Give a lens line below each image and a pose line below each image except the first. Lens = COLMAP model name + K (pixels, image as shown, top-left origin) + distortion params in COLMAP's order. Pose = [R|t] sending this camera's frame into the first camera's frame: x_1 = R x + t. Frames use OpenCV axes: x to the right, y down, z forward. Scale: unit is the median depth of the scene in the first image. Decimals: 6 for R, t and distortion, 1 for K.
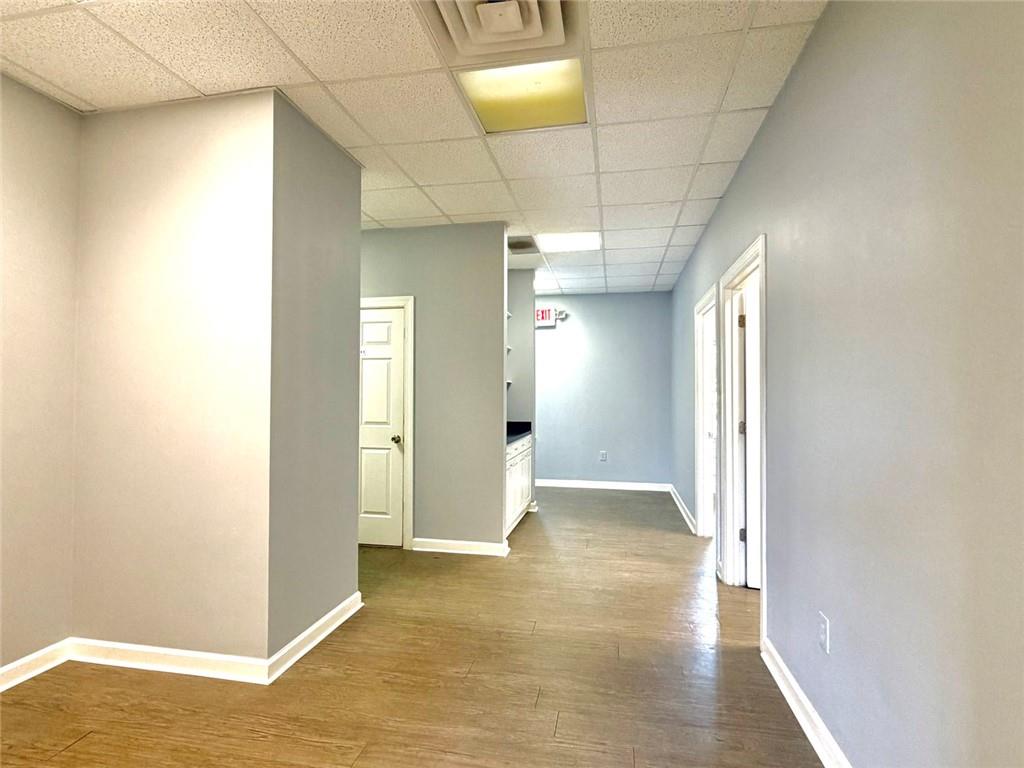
lens RADIAL K [[527.1, 0, 510.7], [0, 527.1, 386.5], [0, 0, 1]] dist [-0.003705, 0.001446]
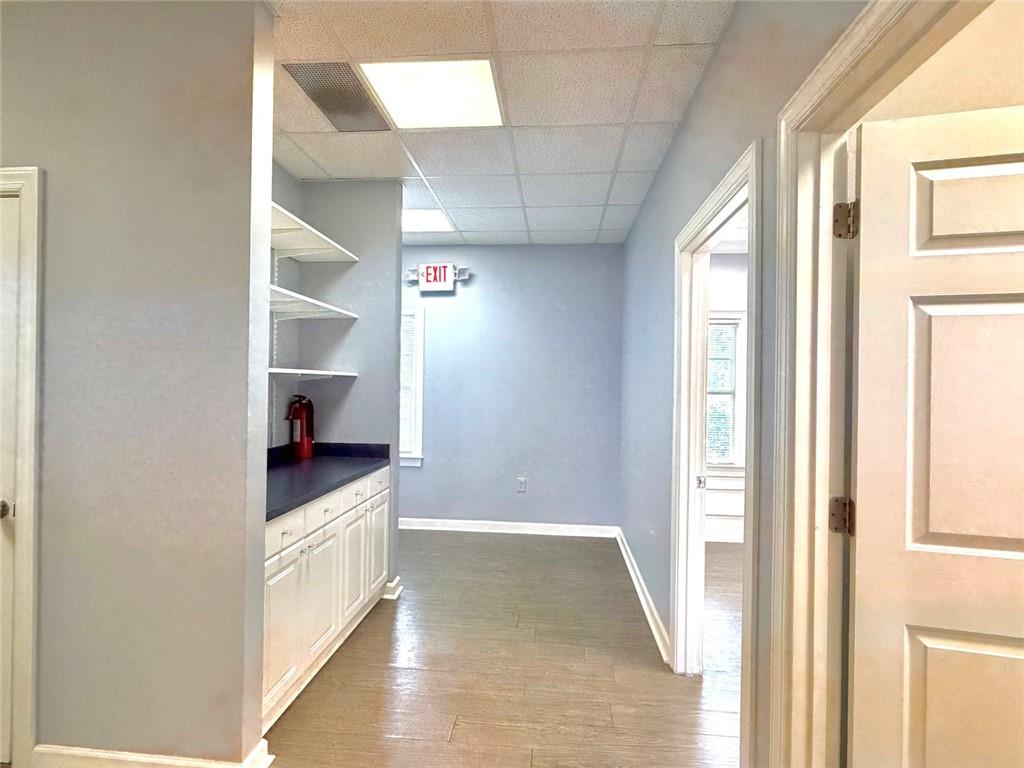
lens RADIAL K [[527.1, 0, 508.2], [0, 527.1, 384.7], [0, 0, 1]] dist [-0.003705, 0.001446]
pose [[0.994513, 0.012926, 0.103815, 0.104565], [-0.014463, 0.999796, 0.014068, -0.008222], [-0.103612, -0.015492, 0.994497, 0.398046]]
